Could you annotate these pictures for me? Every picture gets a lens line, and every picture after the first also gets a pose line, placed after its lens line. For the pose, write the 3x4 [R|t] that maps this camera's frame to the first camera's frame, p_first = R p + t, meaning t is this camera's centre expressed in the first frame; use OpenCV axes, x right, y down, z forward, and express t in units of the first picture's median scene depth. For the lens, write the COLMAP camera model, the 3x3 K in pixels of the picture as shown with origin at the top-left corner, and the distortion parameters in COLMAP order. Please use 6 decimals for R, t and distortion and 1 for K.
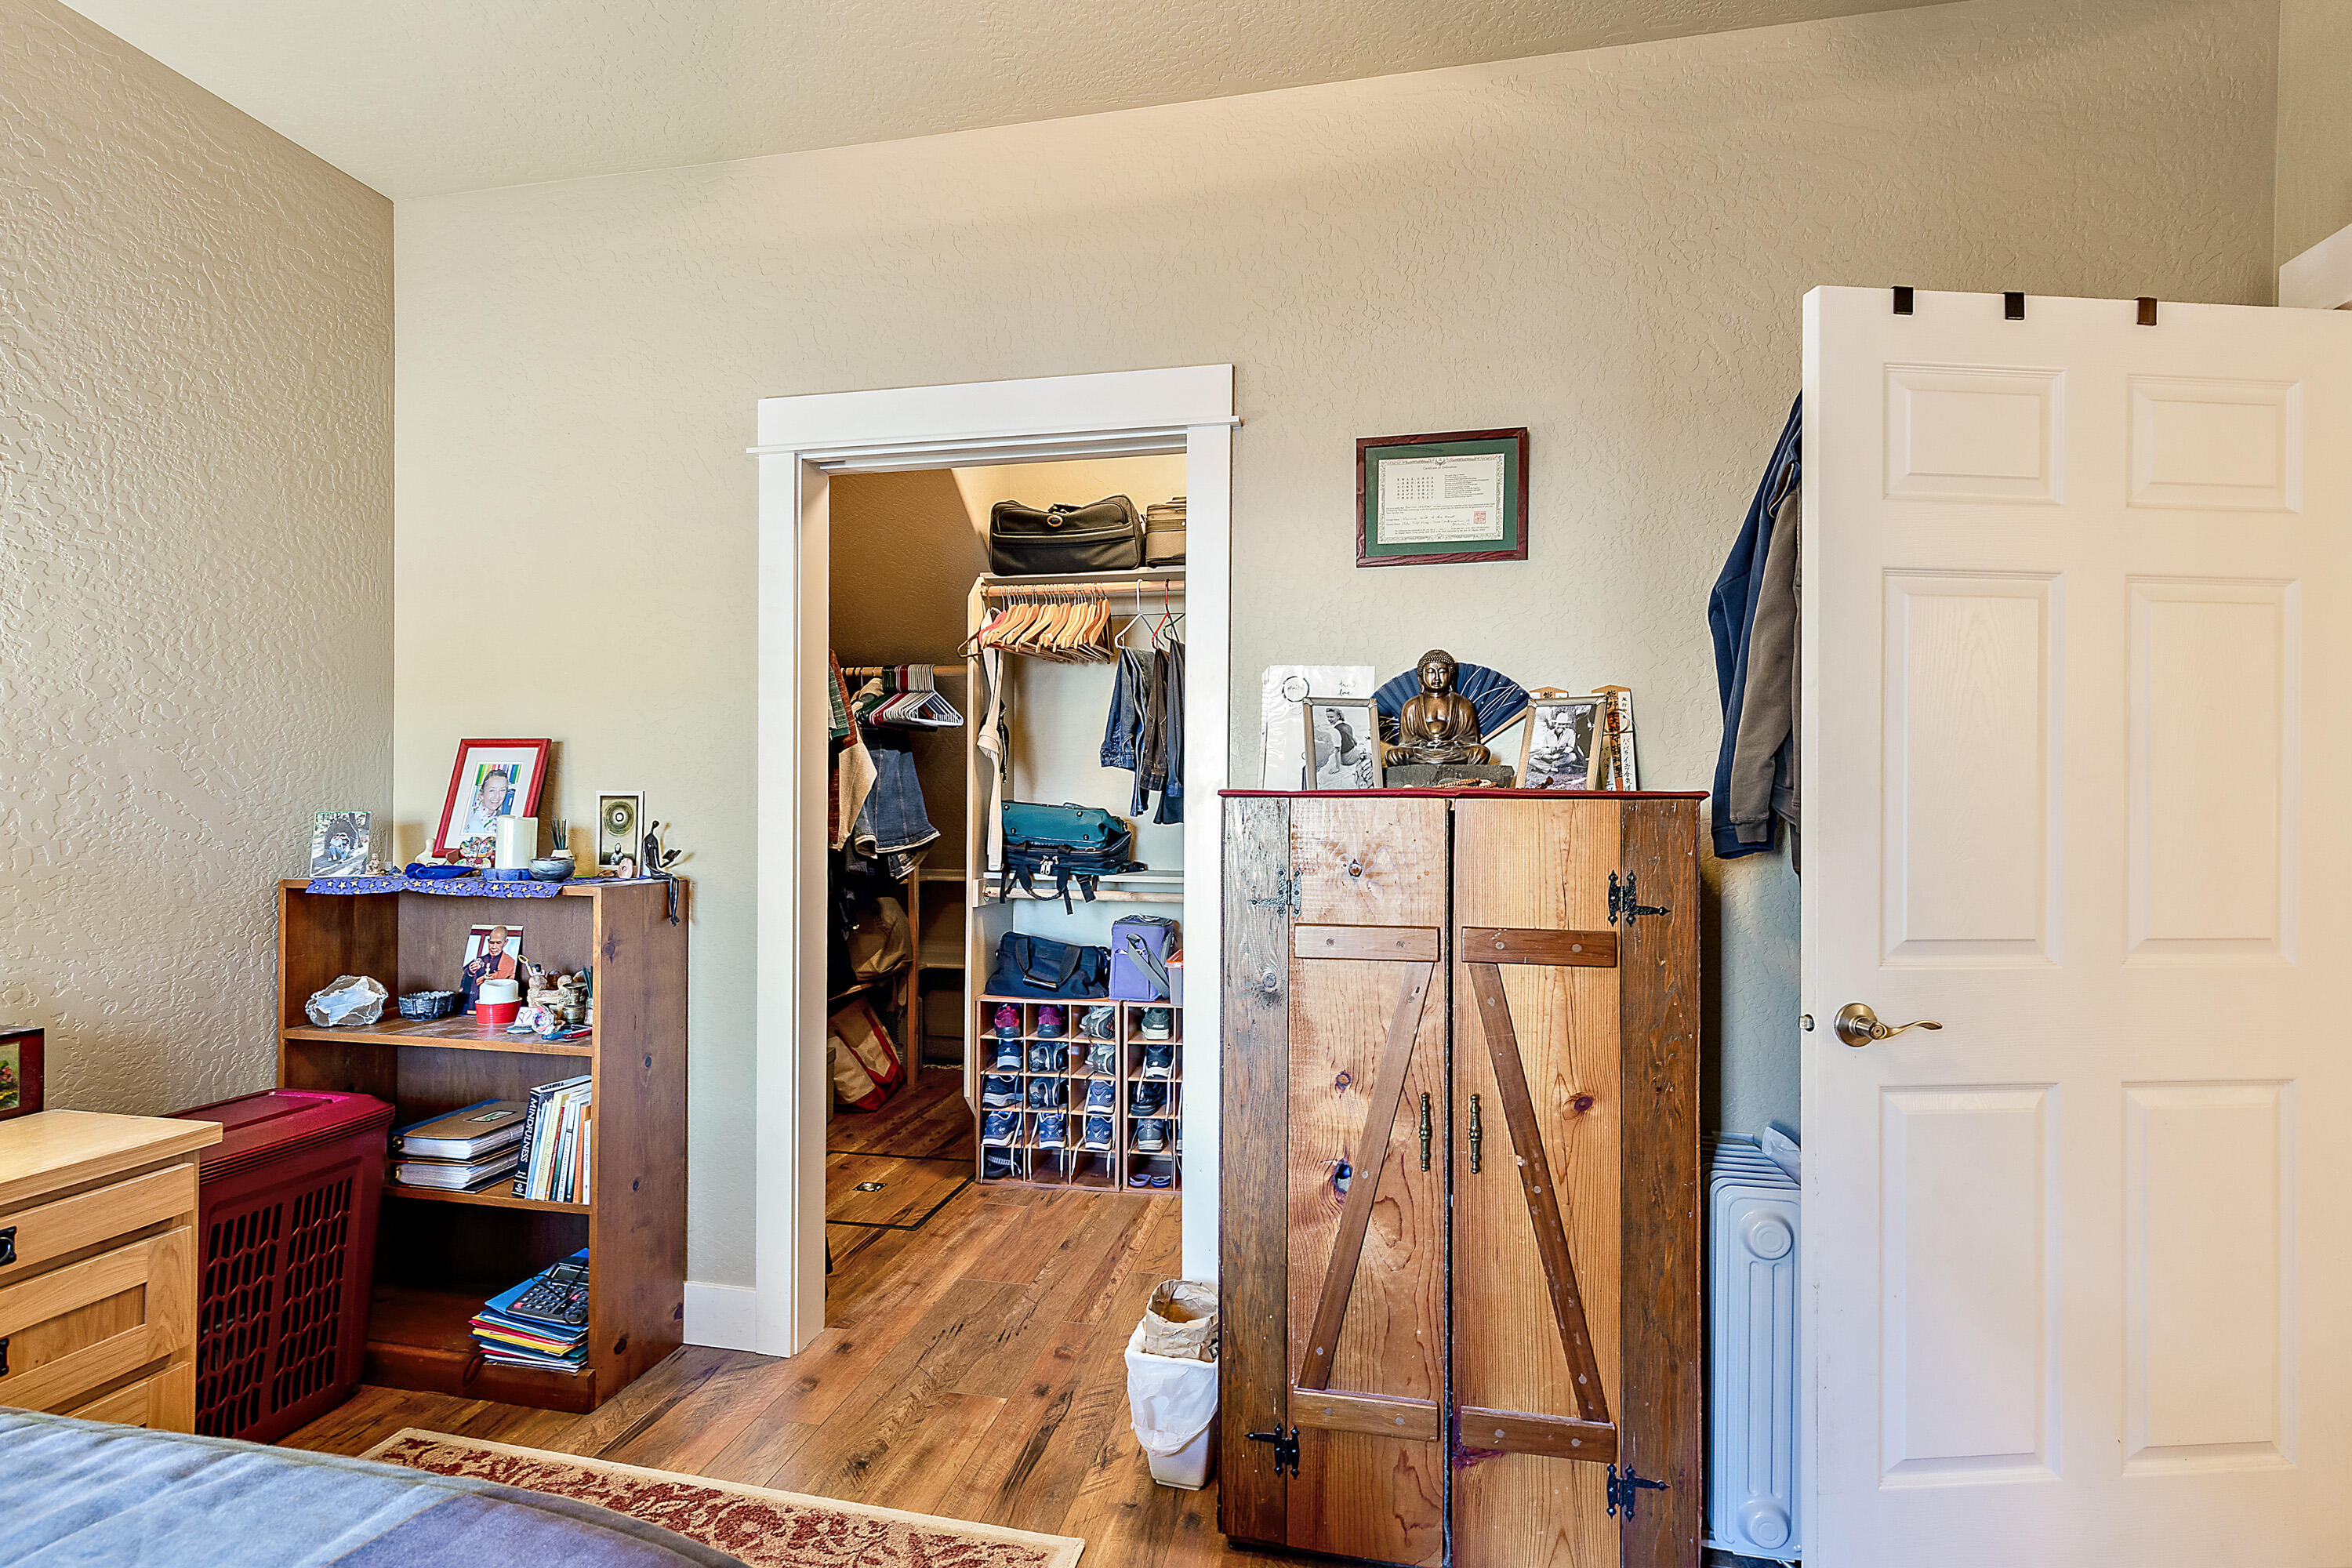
lens RADIAL K [[1104.5, 0, 1176.0], [0, 1104.5, 784.0], [0, 0, 1]] dist [0.000431, -0.000120]
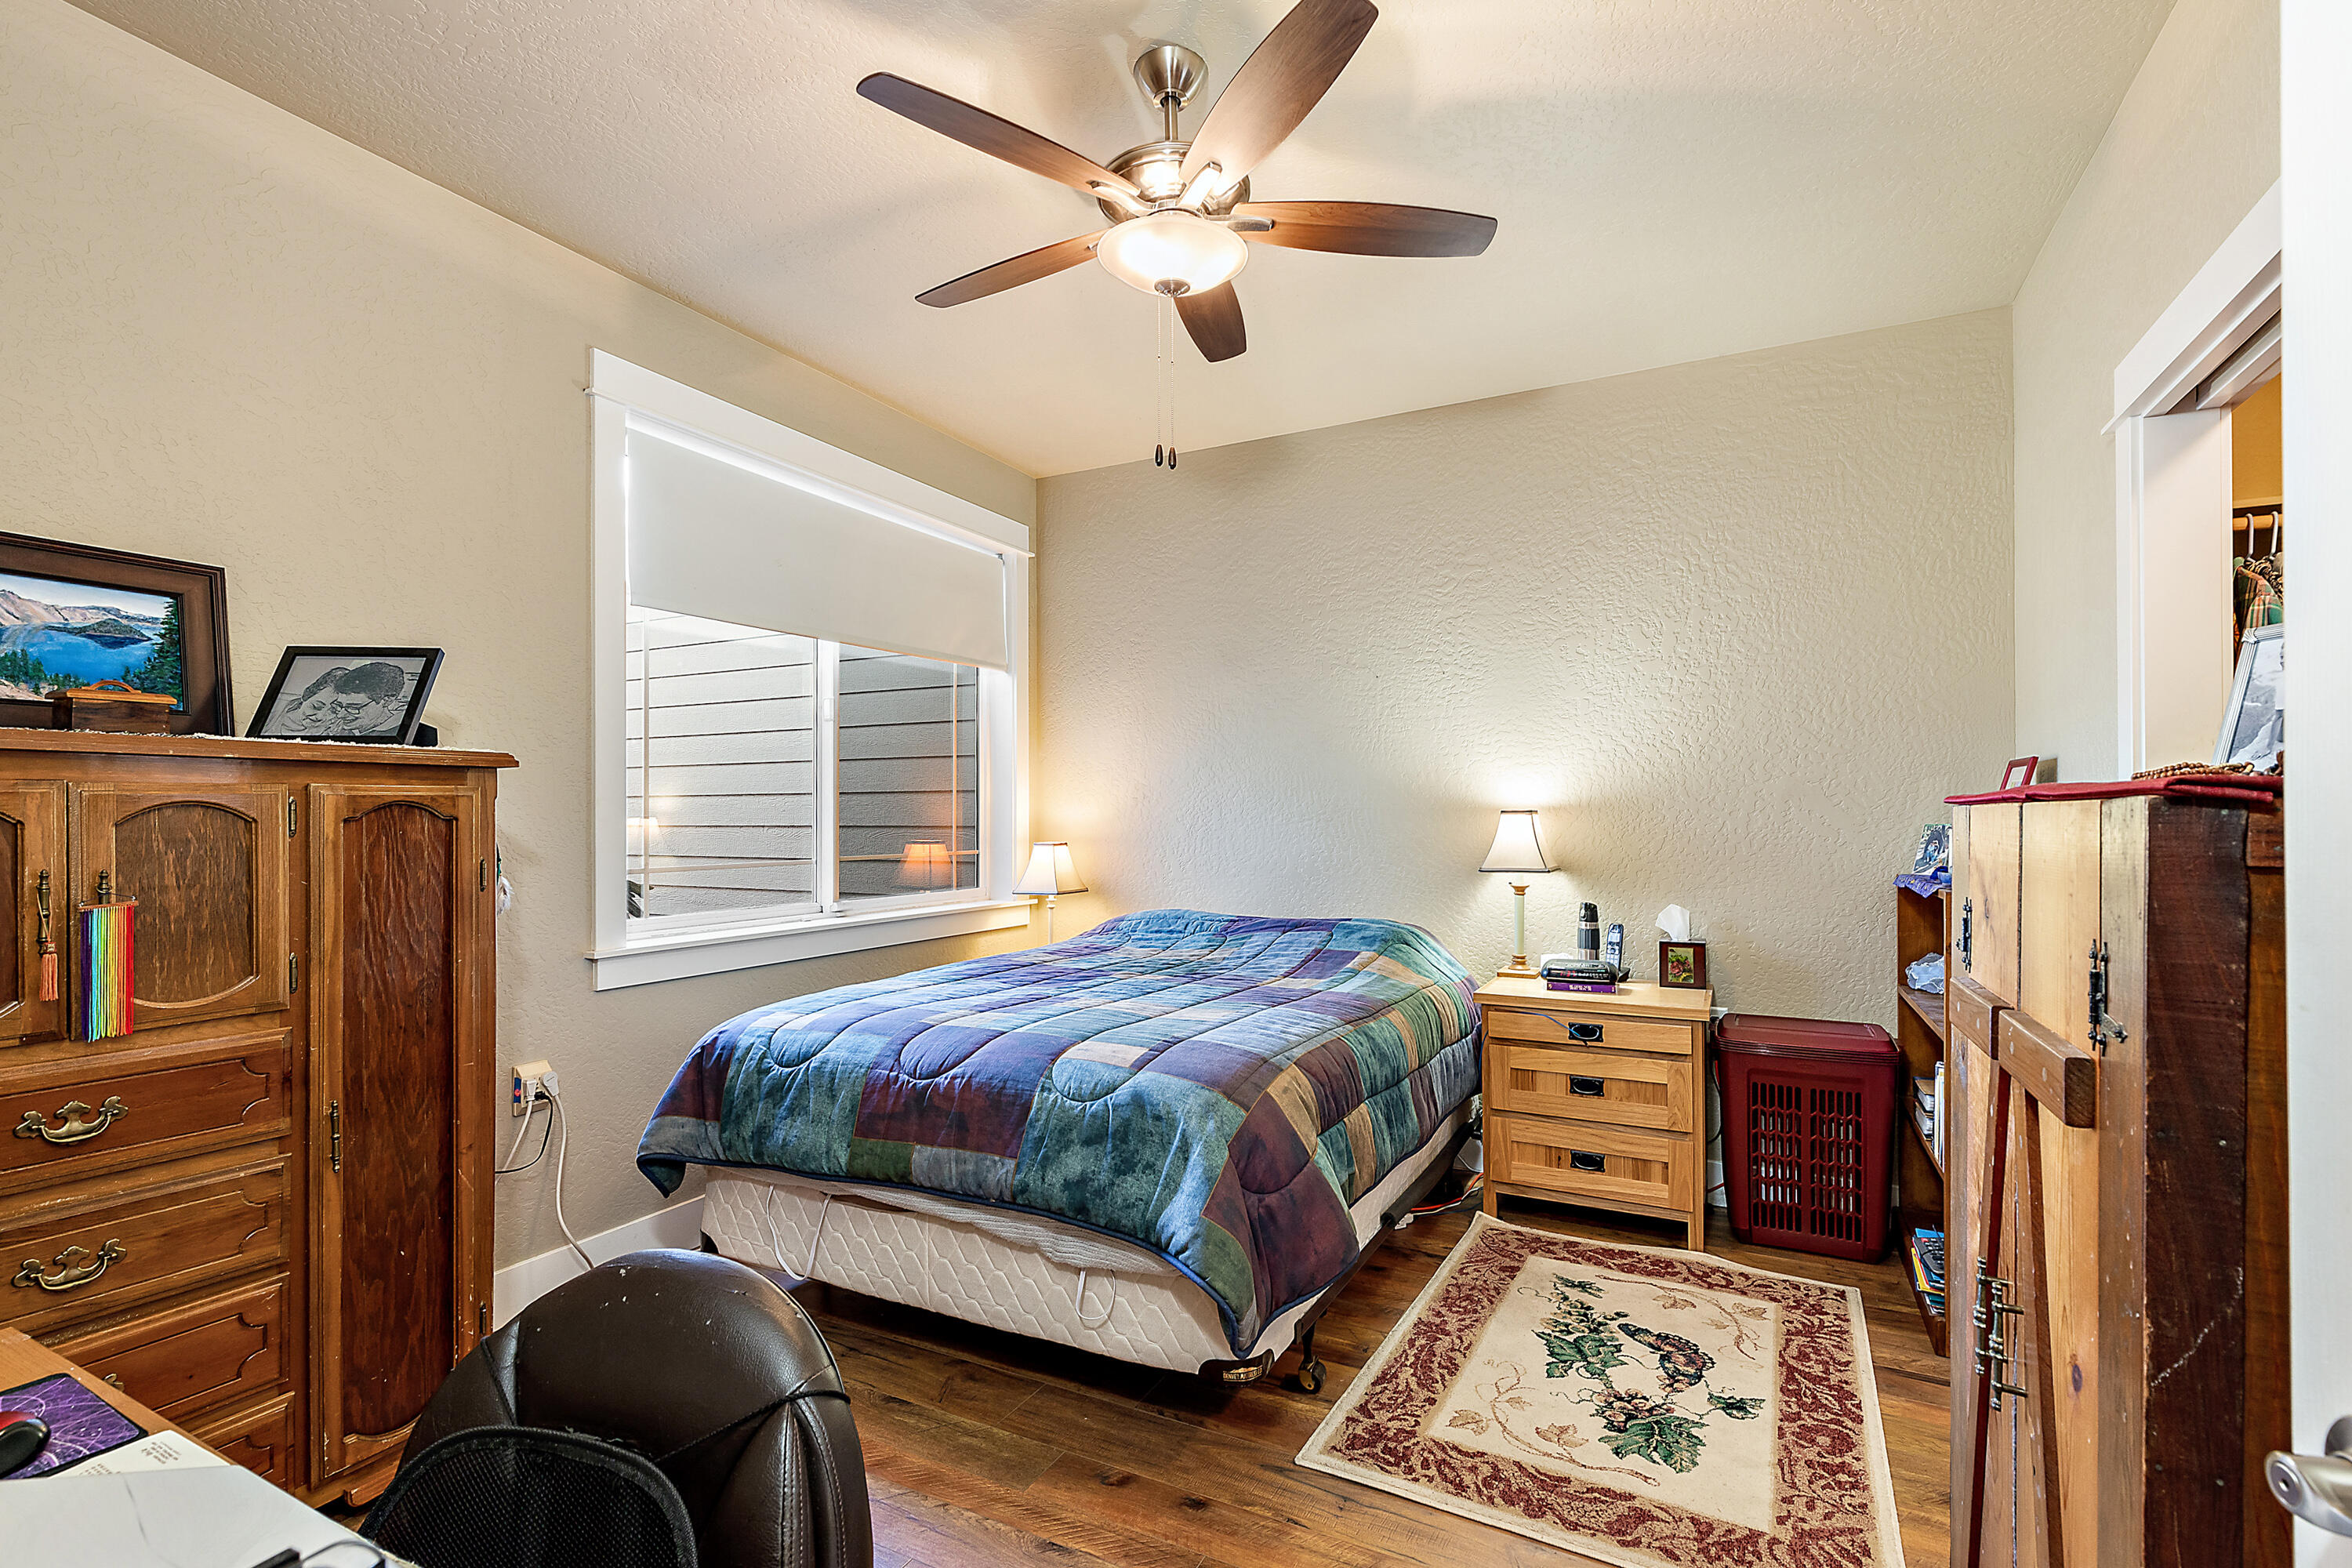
lens RADIAL K [[1063.1, 0, 1185.5], [0, 1063.1, 793.5], [0, 0, 1]] dist [0.004753, 0.000943]
pose [[-0.265082, -0.023701, -0.963934, 0.816300], [0.013360, 0.999512, -0.028250, 0.015729], [0.964133, -0.020367, -0.264636, 0.612615]]
